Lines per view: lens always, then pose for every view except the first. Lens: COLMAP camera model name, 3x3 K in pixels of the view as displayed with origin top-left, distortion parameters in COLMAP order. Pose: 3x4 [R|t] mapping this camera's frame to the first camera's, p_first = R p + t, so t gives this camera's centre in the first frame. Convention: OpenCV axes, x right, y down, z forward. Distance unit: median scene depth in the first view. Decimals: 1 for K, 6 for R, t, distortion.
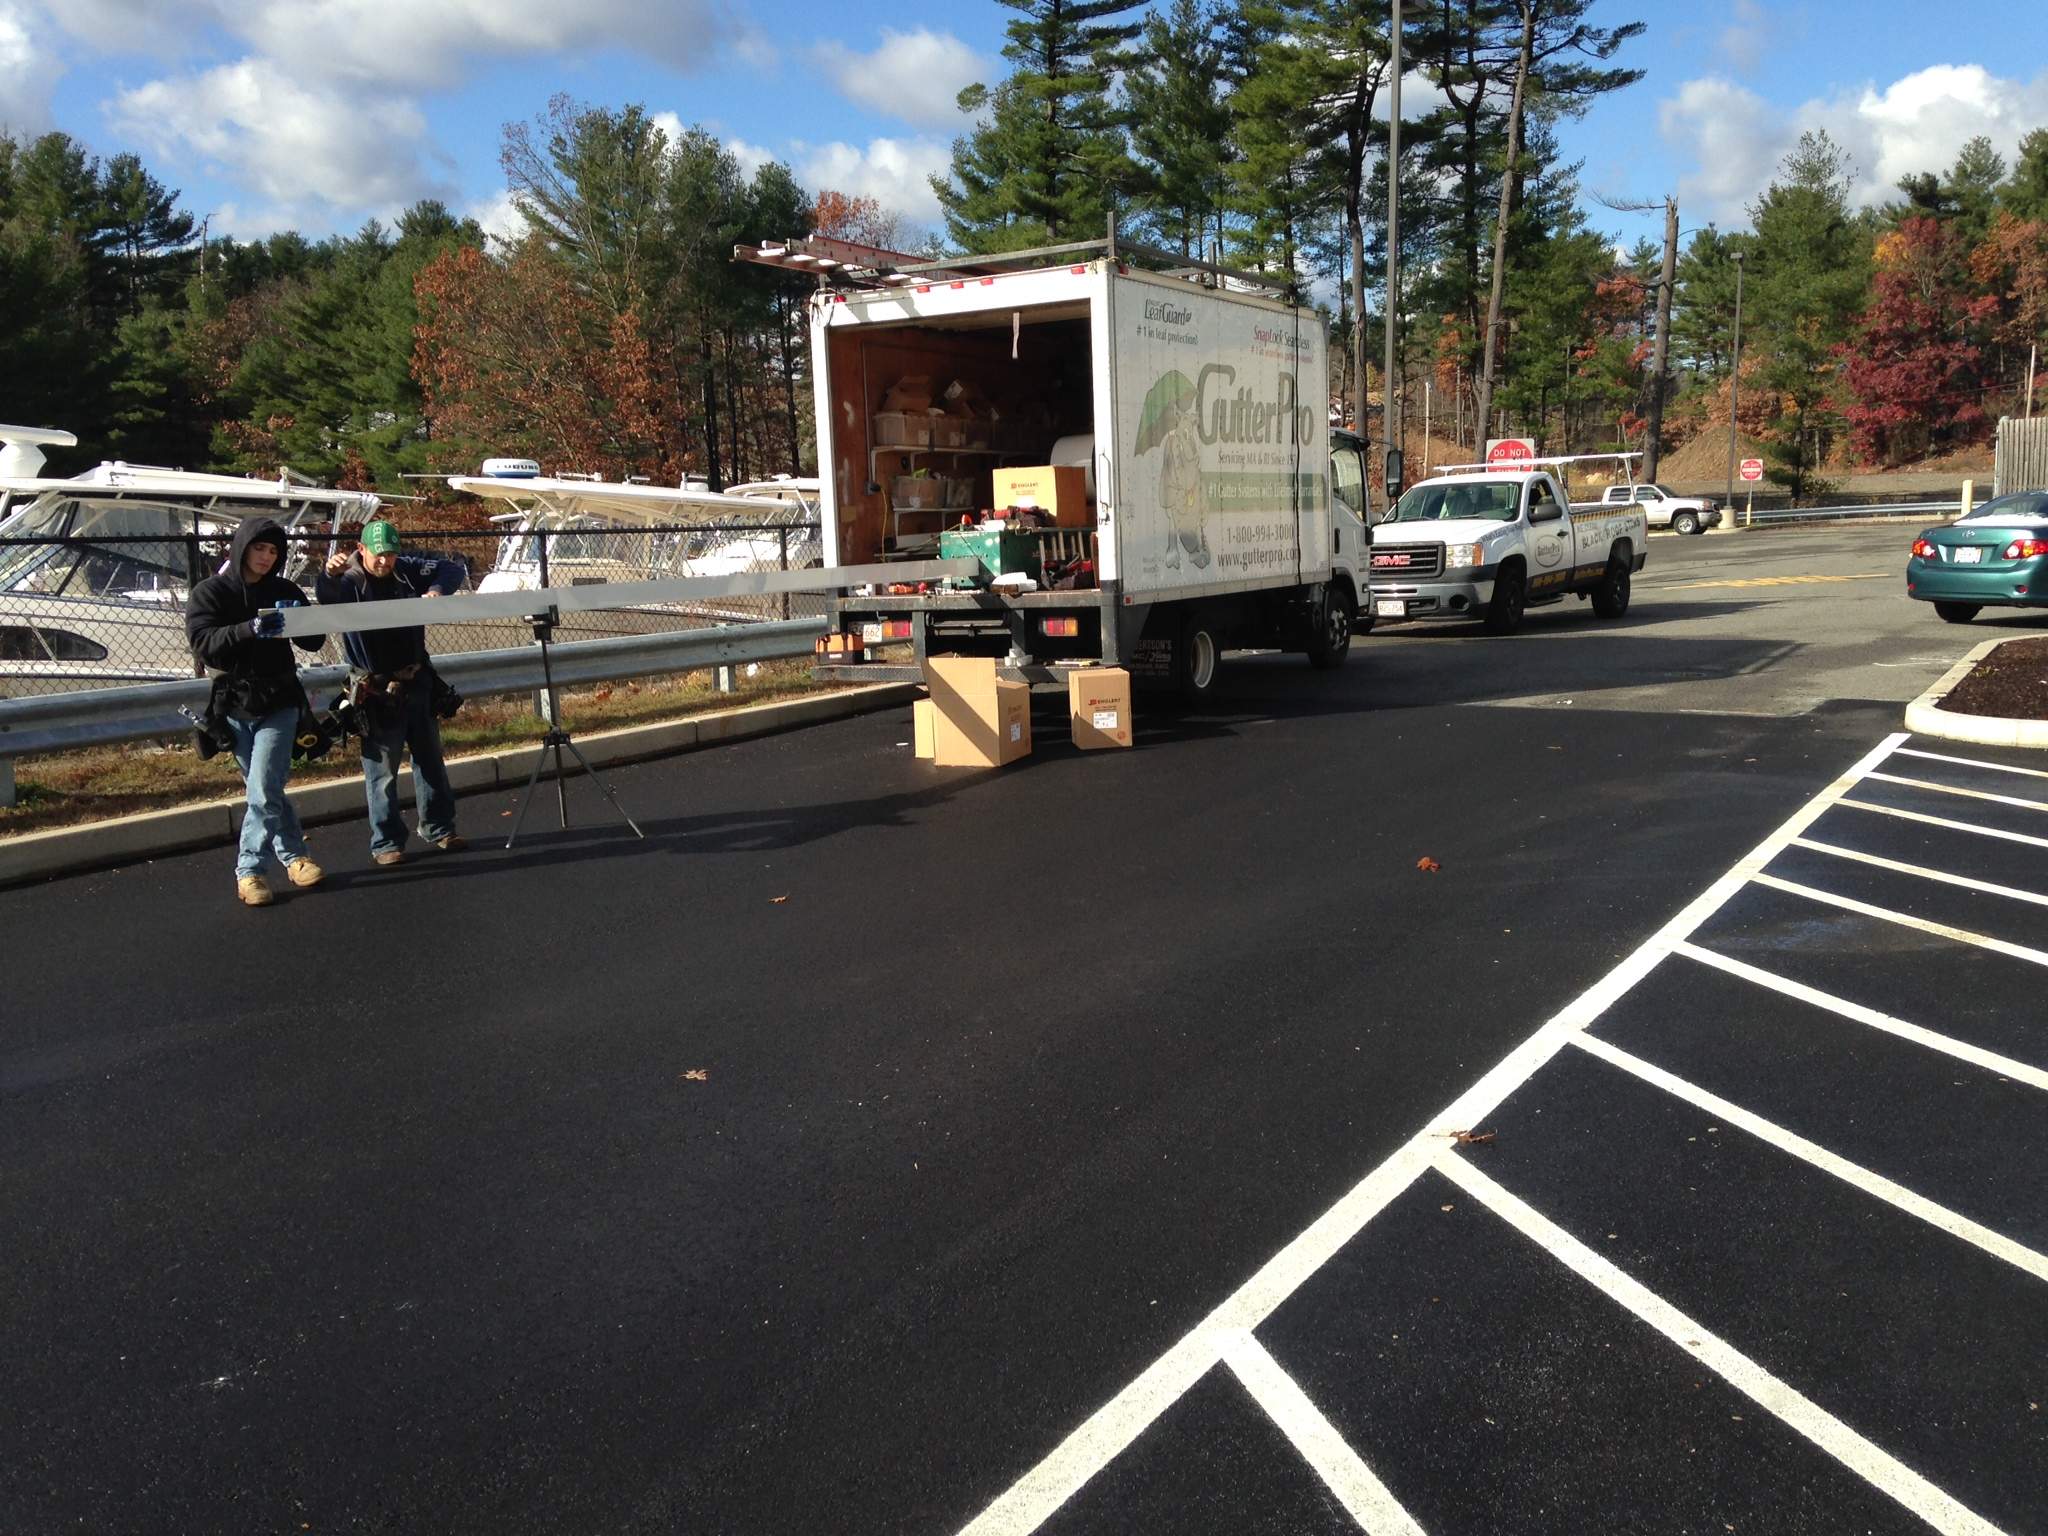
lens RADIAL K [[1849.6, 0, 1024.0], [0, 1849.6, 776.4], [0, 0, 1]] dist [0.181038, -0.281562]
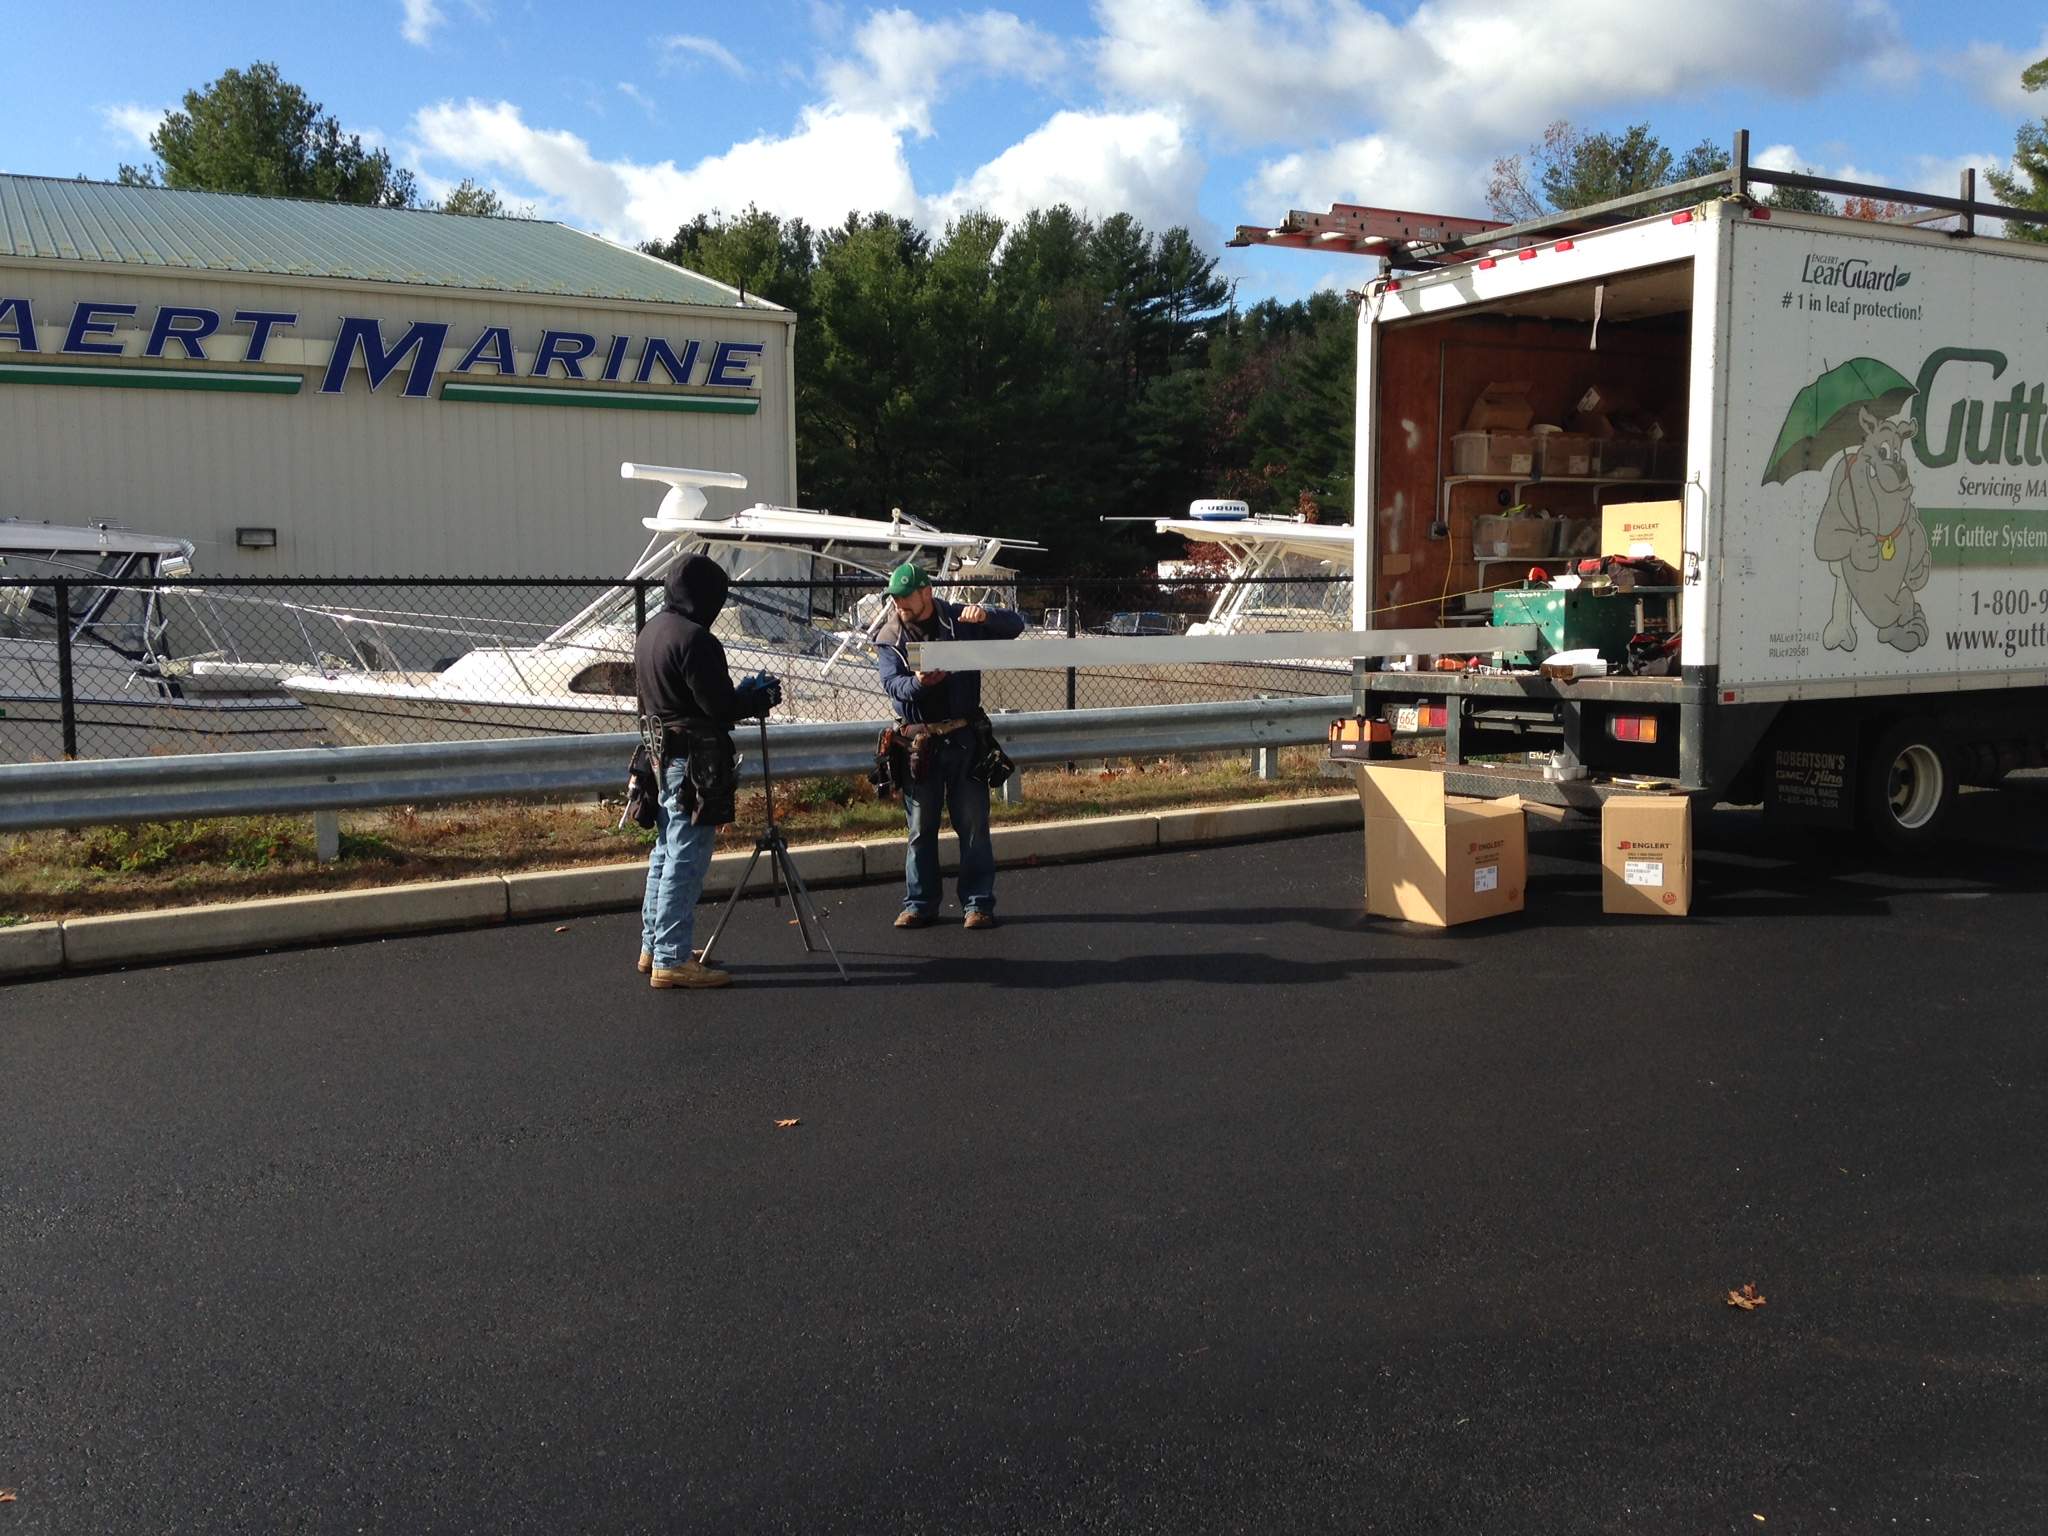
lens RADIAL K [[1849.6, 0, 1024.0], [0, 1849.6, 776.4], [0, 0, 1]] dist [0.181038, -0.281562]
pose [[0.865030, 0.075720, -0.495973, 0.163556], [-0.086340, 0.996265, 0.001514, -0.041492], [0.494235, 0.041513, 0.868336, 0.256237]]
